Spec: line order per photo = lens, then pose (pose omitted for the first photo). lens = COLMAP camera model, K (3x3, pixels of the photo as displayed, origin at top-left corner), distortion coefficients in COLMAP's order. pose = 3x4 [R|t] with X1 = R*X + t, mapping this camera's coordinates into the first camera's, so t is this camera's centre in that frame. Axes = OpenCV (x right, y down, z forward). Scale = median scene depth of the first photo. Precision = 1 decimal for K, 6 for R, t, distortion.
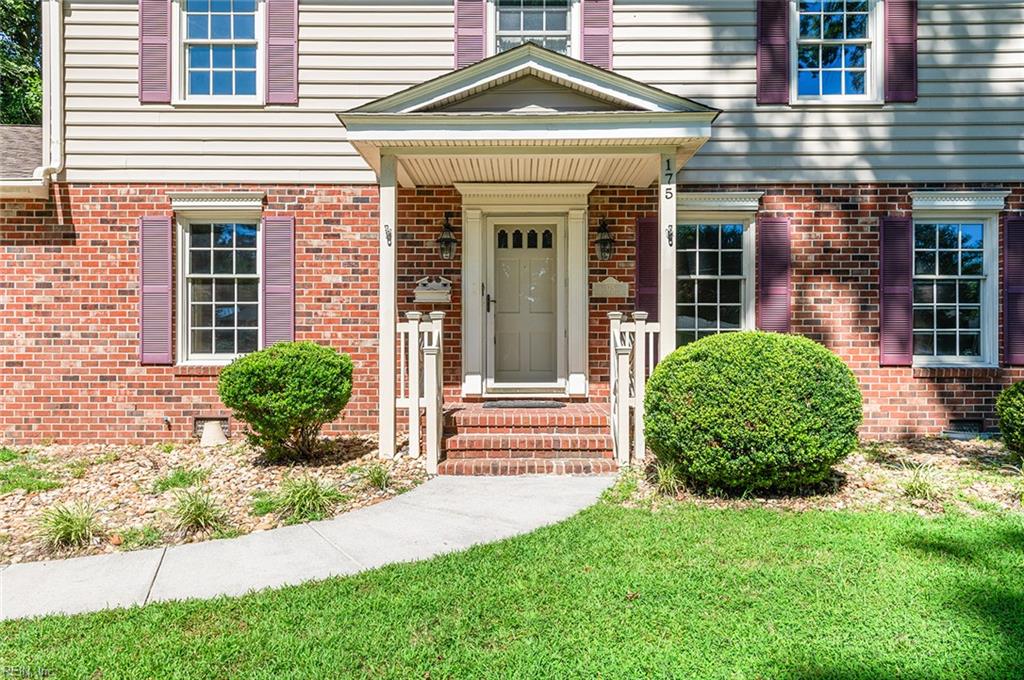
lens RADIAL K [[685.2, 0, 514.4], [0, 685.2, 340.9], [0, 0, 1]] dist [0.003356, -0.002046]
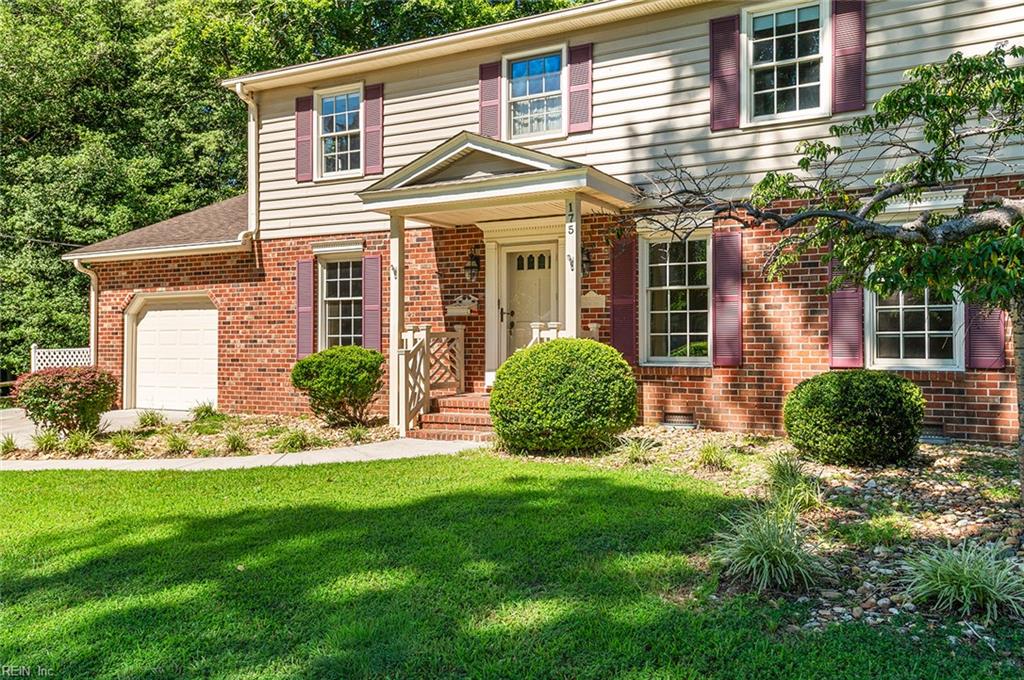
lens RADIAL K [[793.0, 0, 503.3], [0, 793.0, 329.9], [0, 0, 1]] dist [0.046677, -0.031079]
pose [[0.881612, -0.010798, -0.471852, 0.658365], [0.004279, 0.999880, -0.014887, -0.005099], [0.471956, 0.011105, 0.881552, -0.295201]]
